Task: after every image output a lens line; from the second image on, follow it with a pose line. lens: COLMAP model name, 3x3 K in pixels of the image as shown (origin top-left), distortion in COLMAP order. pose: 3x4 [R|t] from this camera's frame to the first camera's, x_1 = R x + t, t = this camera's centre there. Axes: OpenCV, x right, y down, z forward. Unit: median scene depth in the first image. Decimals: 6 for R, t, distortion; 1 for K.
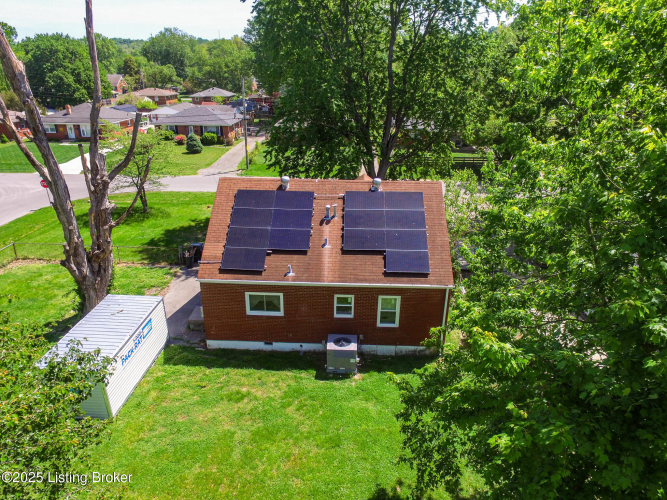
lens RADIAL K [[446.1, 0, 333.5], [0, 446.1, 250.0], [0, 0, 1]] dist [0.007903, -0.001651]
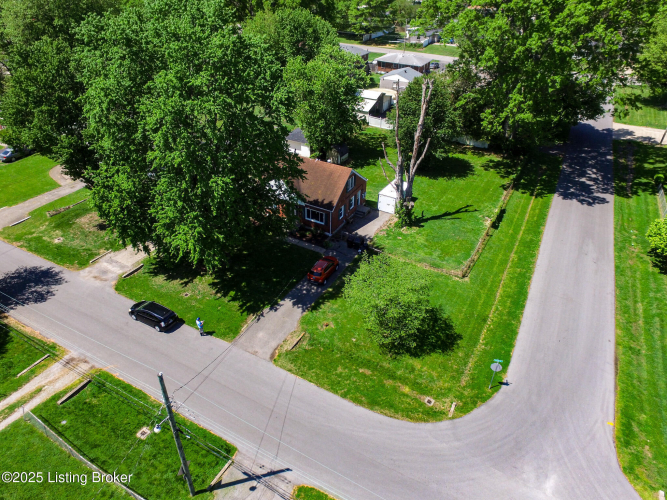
lens RADIAL K [[446.1, 0, 333.5], [0, 446.1, 250.0], [0, 0, 1]] dist [0.007903, -0.001651]
pose [[-0.896596, -0.278227, 0.344538, -1.238632], [0.134094, 0.570912, 0.809987, -2.083153], [-0.422061, 0.772431, -0.474568, 2.829928]]
